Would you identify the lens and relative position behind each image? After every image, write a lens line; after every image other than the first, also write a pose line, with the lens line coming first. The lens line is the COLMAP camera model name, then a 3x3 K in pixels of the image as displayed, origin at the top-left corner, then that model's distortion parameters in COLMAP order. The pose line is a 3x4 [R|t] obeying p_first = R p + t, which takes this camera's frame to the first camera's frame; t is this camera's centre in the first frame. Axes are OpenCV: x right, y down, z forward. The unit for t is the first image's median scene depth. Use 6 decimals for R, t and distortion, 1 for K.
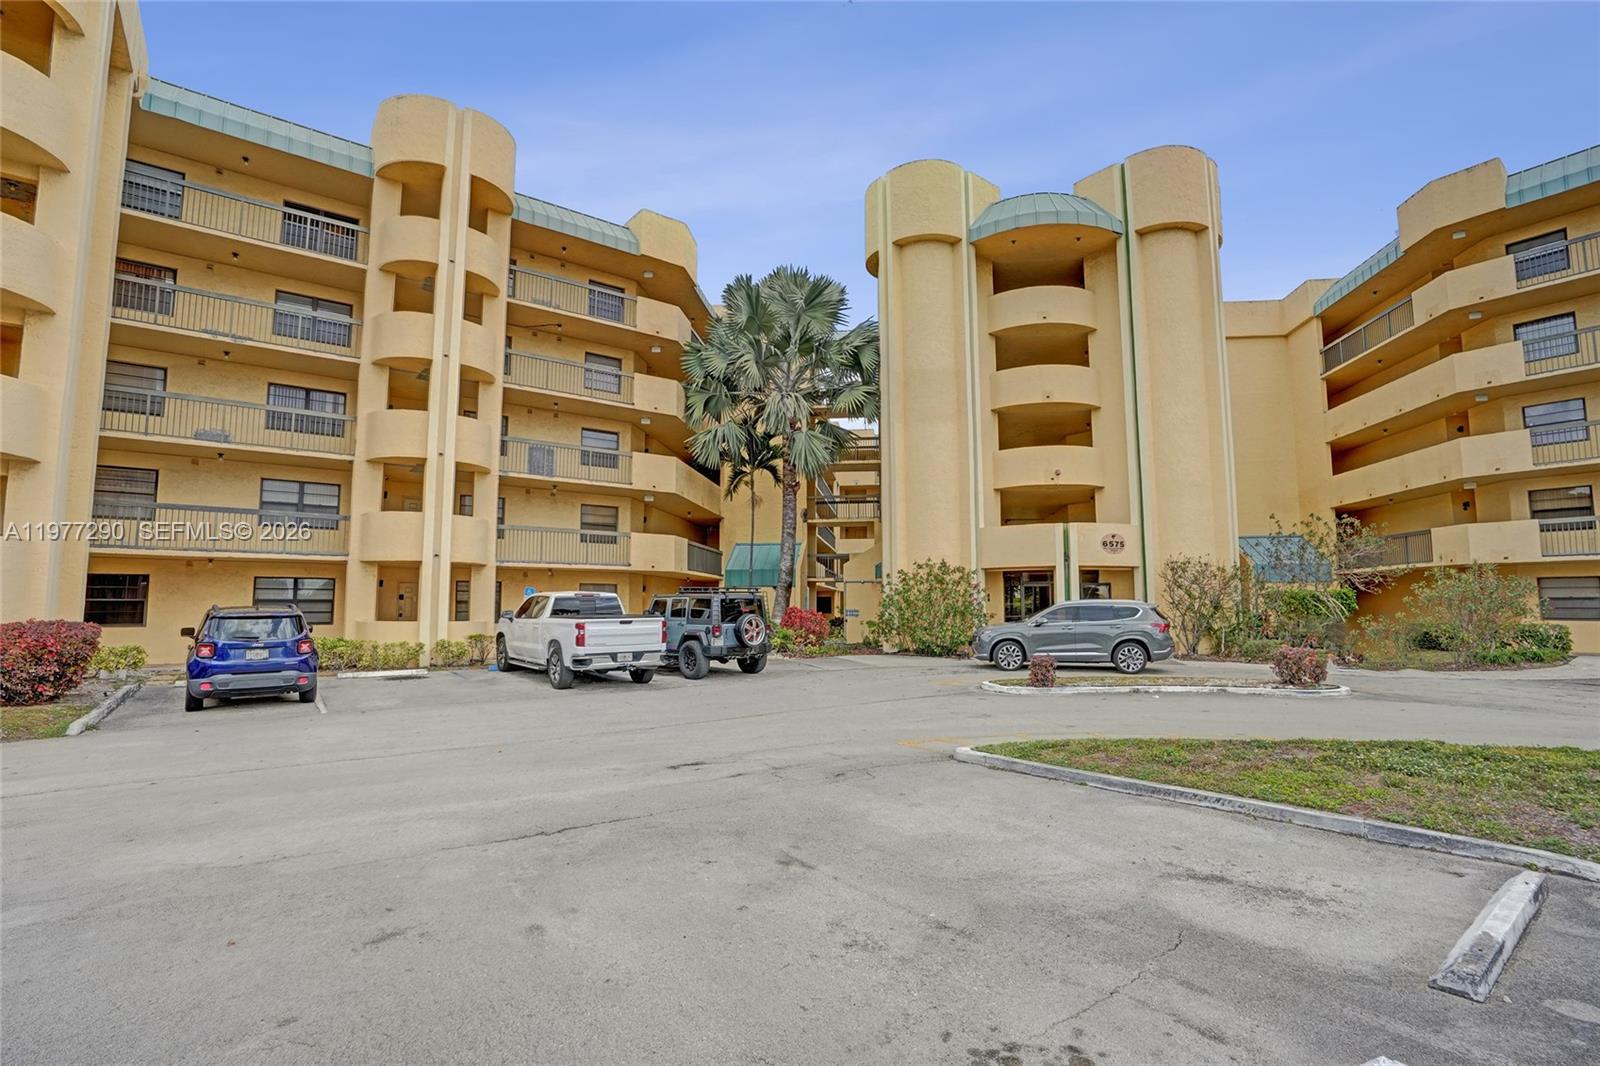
lens RADIAL K [[737.8, 0, 800.0], [0, 737.8, 533.0], [0, 0, 1]] dist [-0.030673, 0.016355]
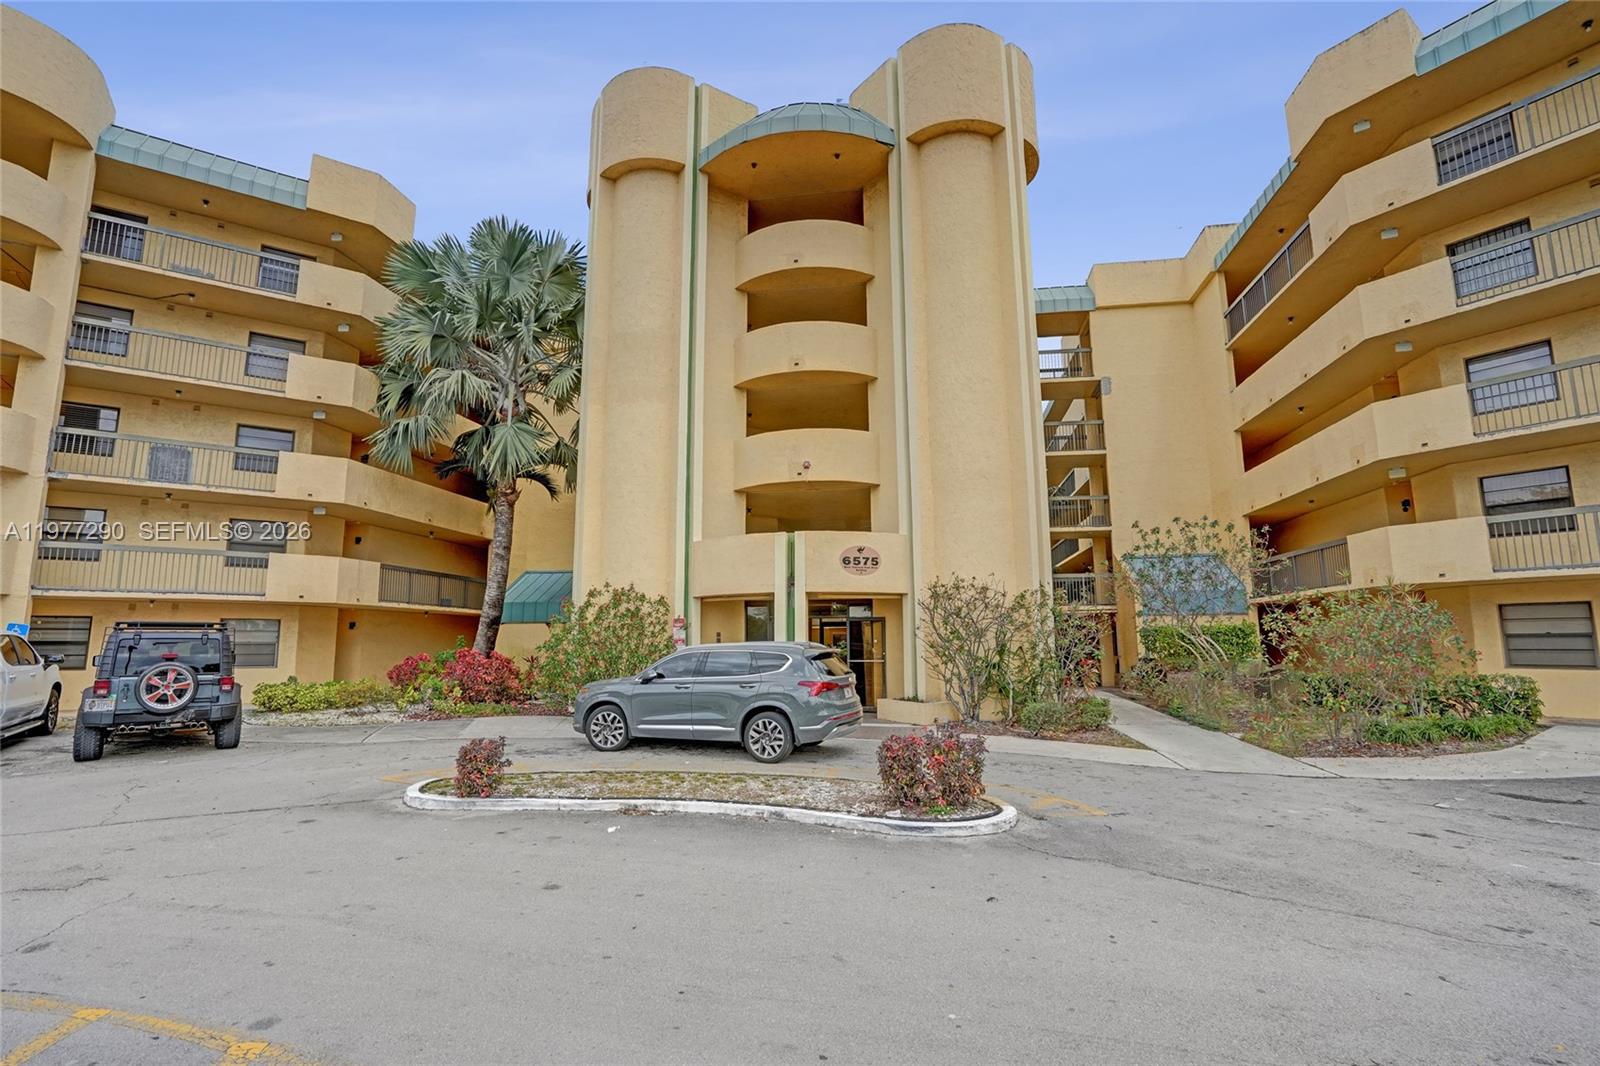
lens RADIAL K [[743.6, 0, 791.7], [0, 743.6, 536.1], [0, 0, 1]] dist [-0.044413, 0.020556]
pose [[0.998133, -0.010278, -0.060202, 0.363009], [0.007038, 0.998528, -0.053782, 0.026346], [0.060666, 0.053258, 0.996736, 0.258867]]
